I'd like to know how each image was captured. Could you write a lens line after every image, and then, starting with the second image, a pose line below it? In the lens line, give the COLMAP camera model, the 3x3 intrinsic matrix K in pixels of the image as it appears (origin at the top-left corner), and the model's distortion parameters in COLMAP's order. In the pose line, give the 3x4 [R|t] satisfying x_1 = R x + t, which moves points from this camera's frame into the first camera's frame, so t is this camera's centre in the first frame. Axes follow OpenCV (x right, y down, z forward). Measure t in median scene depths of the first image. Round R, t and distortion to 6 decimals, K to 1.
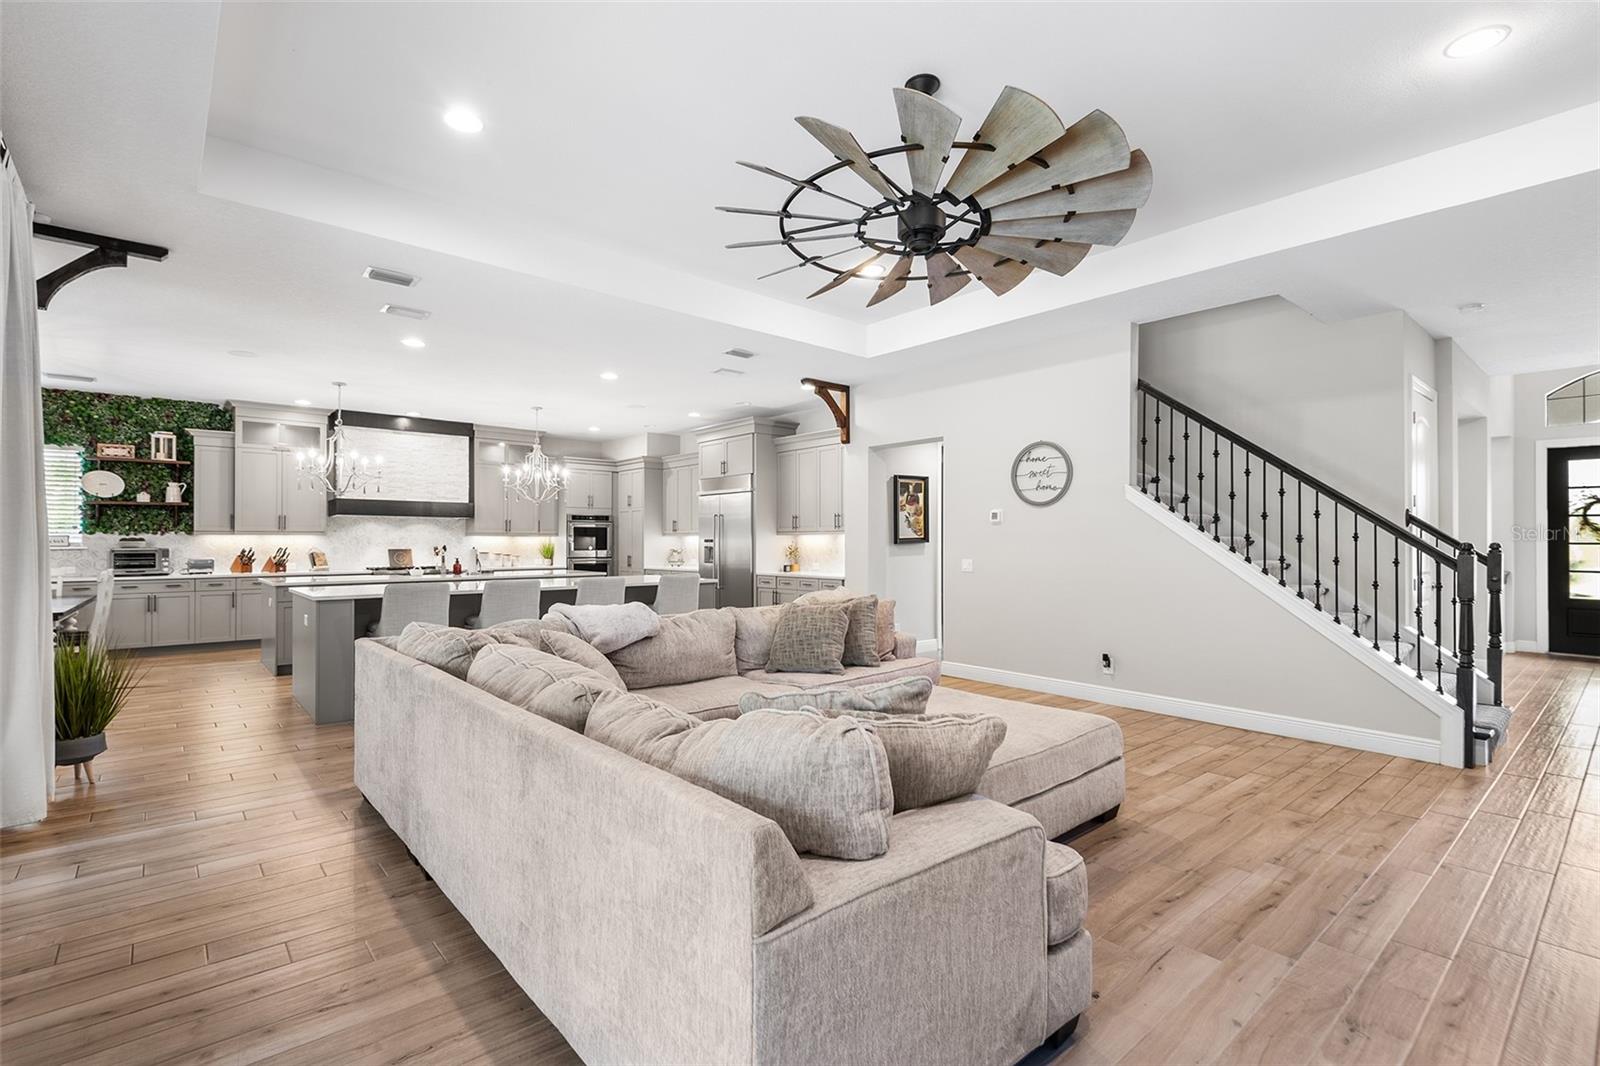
lens RADIAL K [[734.4, 0, 798.1], [0, 734.4, 532.2], [0, 0, 1]] dist [0.028770, -0.018262]
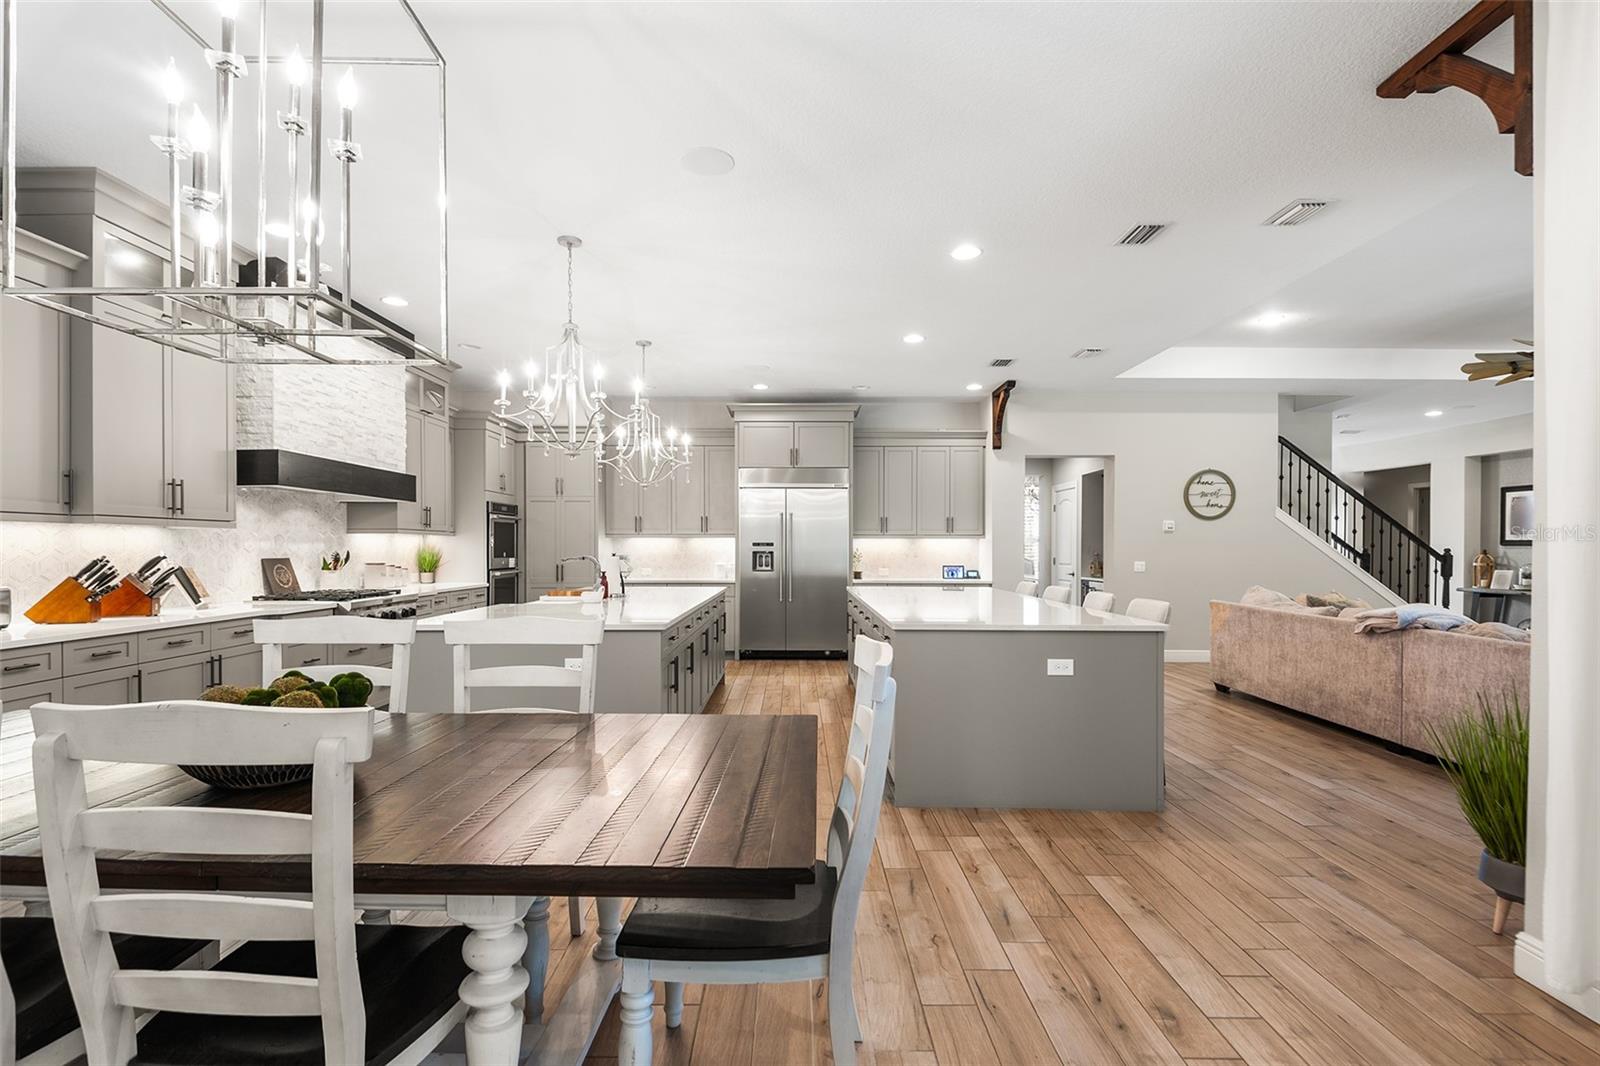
lens RADIAL K [[766.0, 0, 797.0], [0, 766.0, 543.7], [0, 0, 1]] dist [0.003288, -0.000644]
pose [[0.653265, 0.005350, 0.757110, -0.825447], [-0.012402, 0.999916, 0.003635, 0.008235], [-0.757028, -0.011765, 0.653277, 0.467496]]
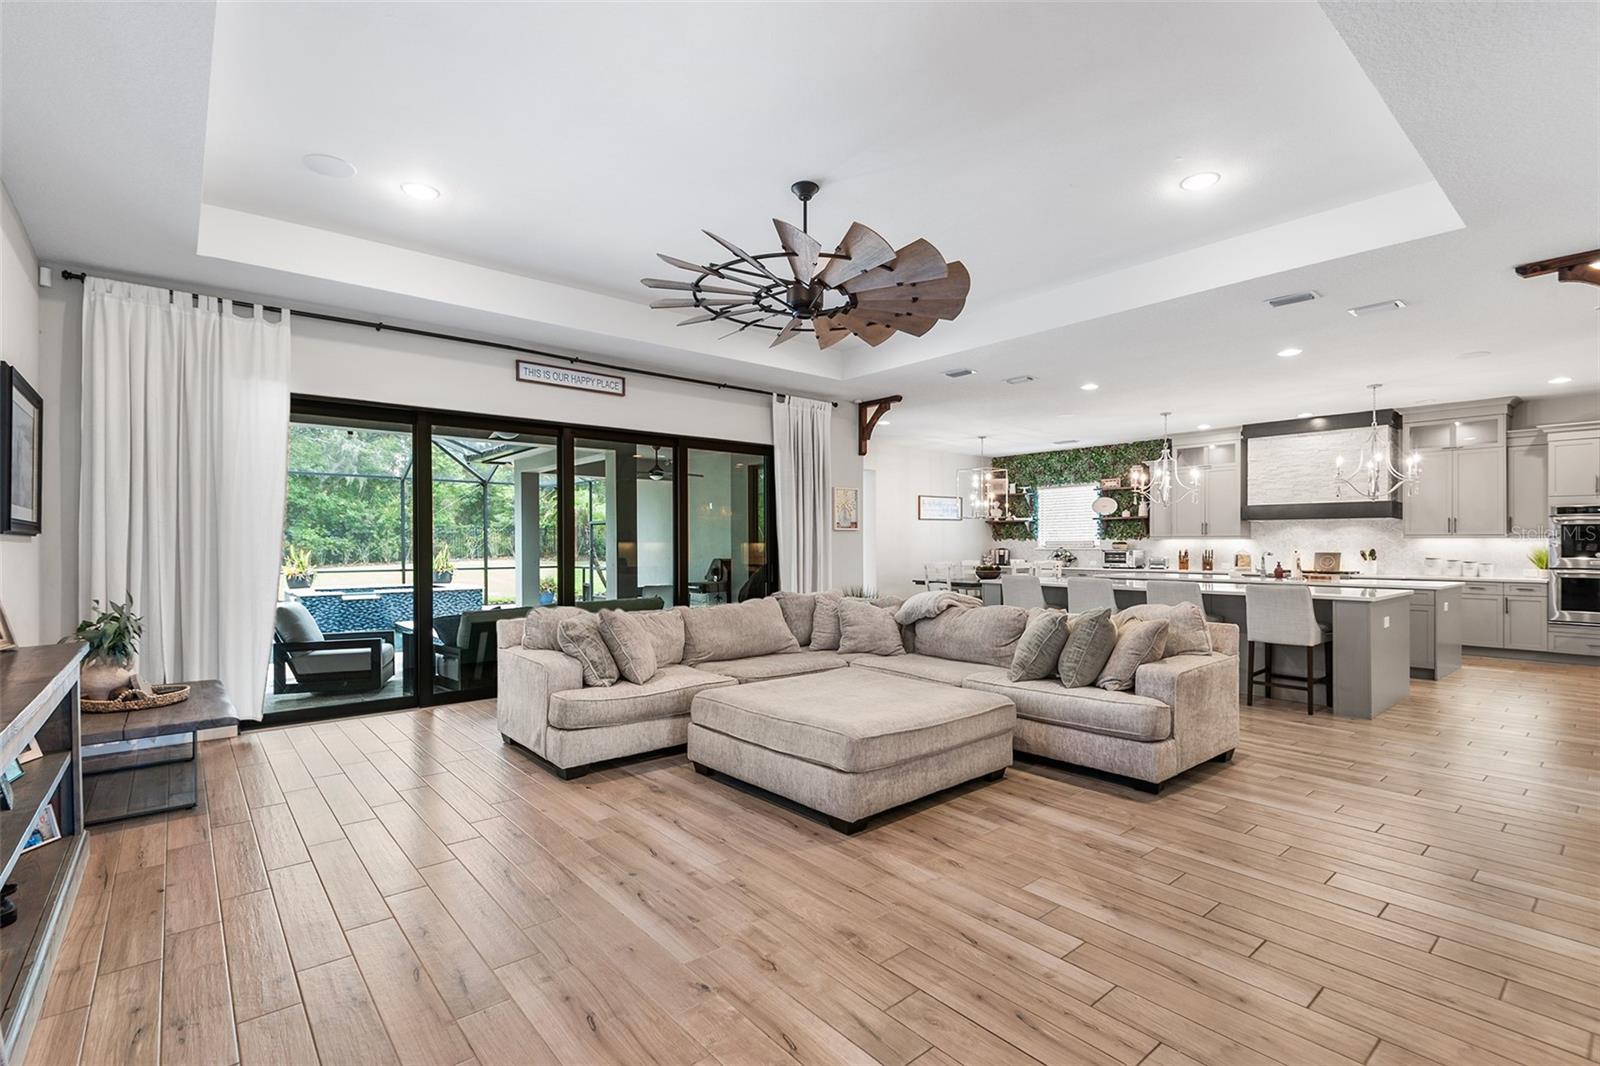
lens RADIAL K [[734.4, 0, 786.2], [0, 734.4, 544.3], [0, 0, 1]] dist [0.028770, -0.018262]
pose [[-0.020261, -0.000225, -0.999795, 0.530138], [0.012381, 0.999923, -0.000475, 0.004386], [0.999718, -0.012388, -0.020257, 0.364074]]
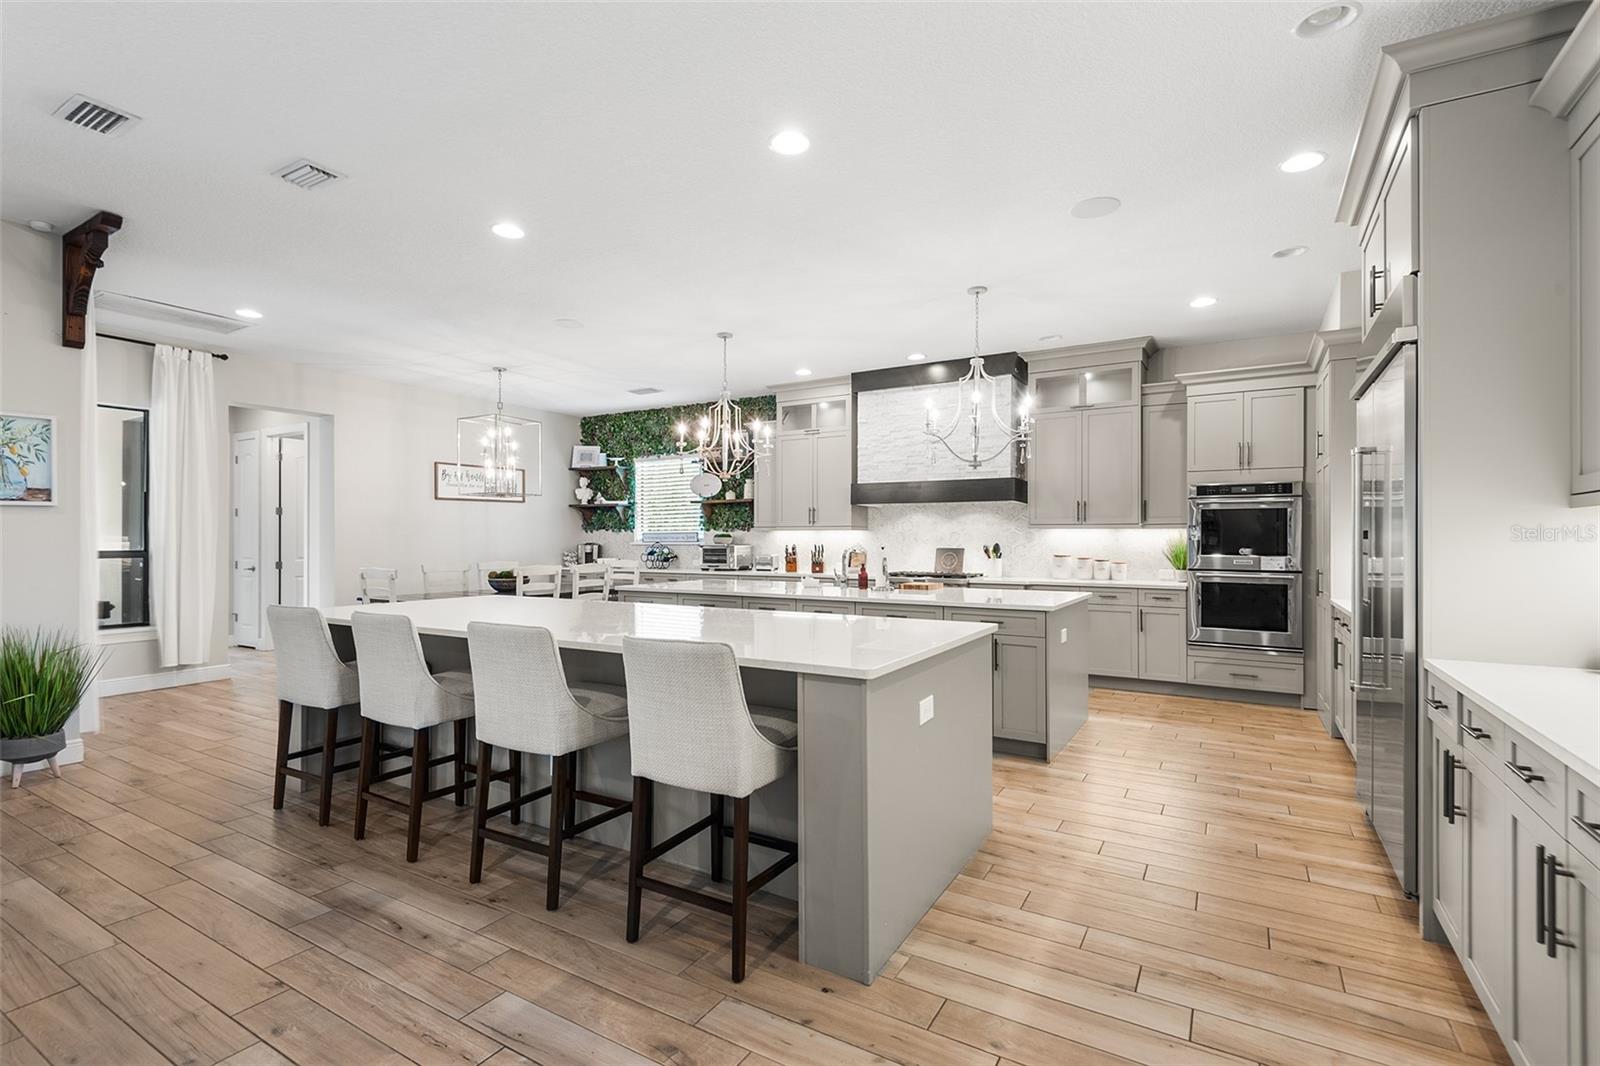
lens RADIAL K [[734.4, 0, 792.3], [0, 734.4, 539.4], [0, 0, 1]] dist [0.028770, -0.018262]
pose [[0.307951, 0.001818, -0.951400, 0.122911], [0.011389, 0.999919, 0.005597, 0.009819], [0.951334, -0.012559, 0.307906, 0.739845]]
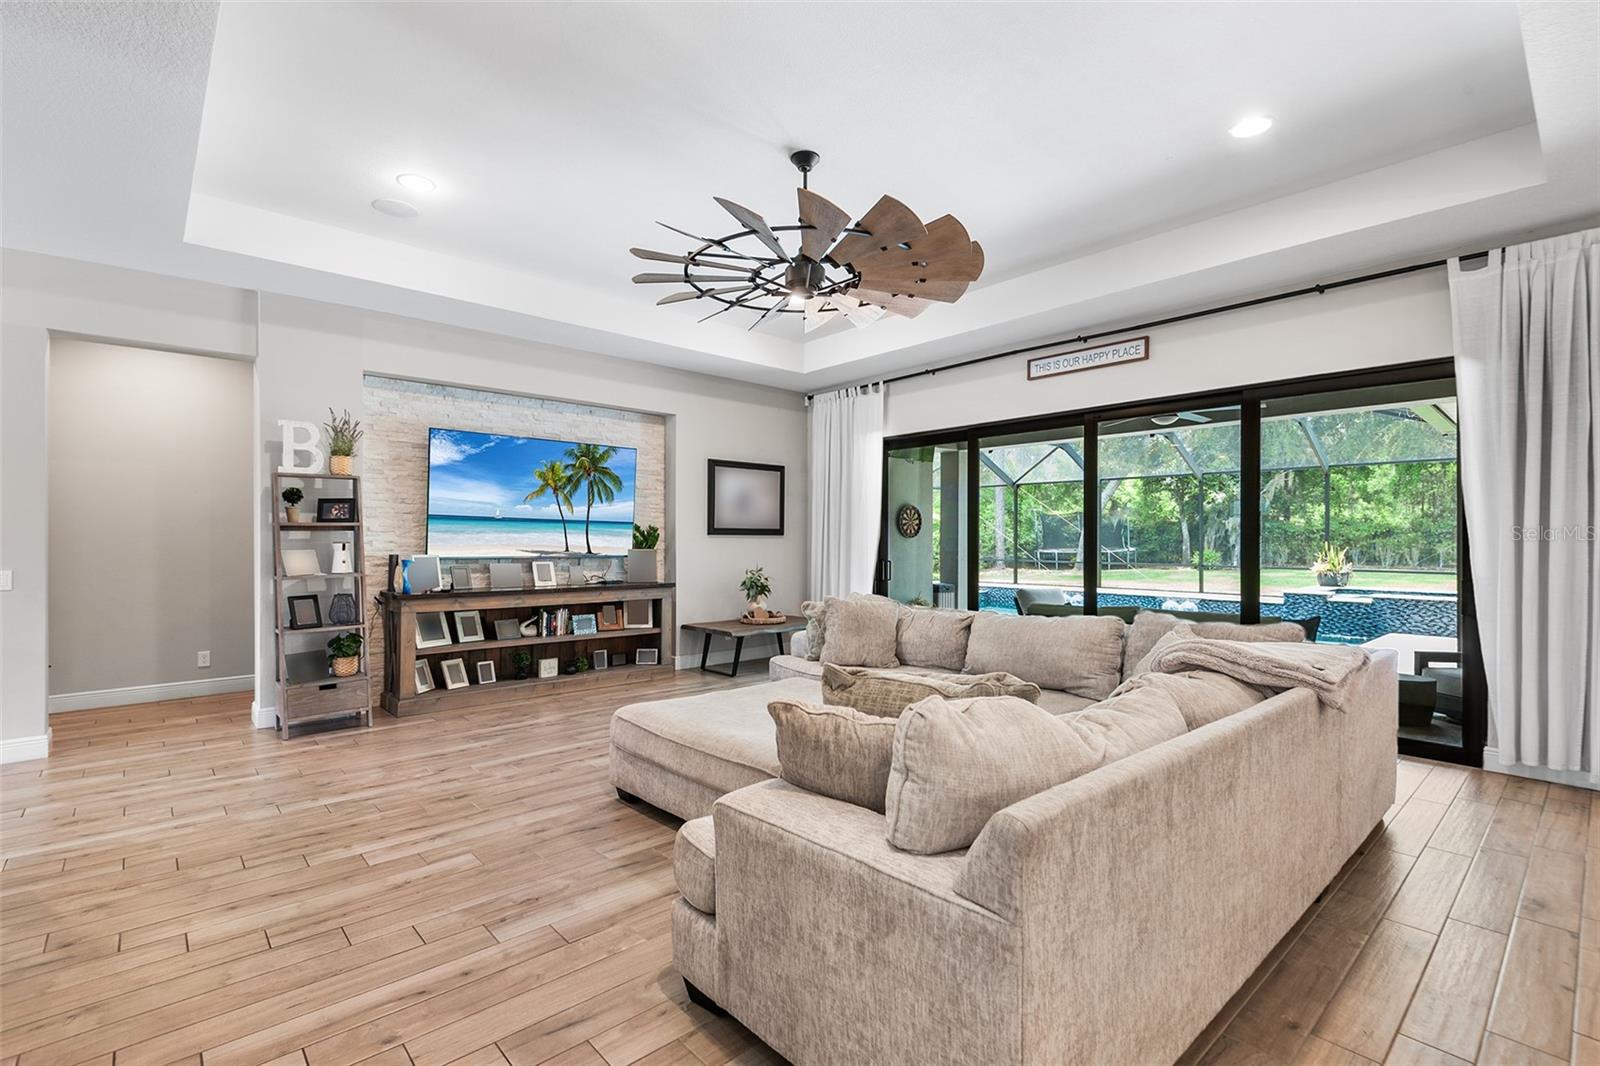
lens RADIAL K [[734.4, 0, 803.4], [0, 734.4, 533.1], [0, 0, 1]] dist [0.028770, -0.018262]
pose [[-0.999863, -0.002423, -0.016397, 0.069573], [-0.002087, 0.999788, -0.020471, 0.008846], [0.016443, -0.020434, -0.999656, 0.802650]]
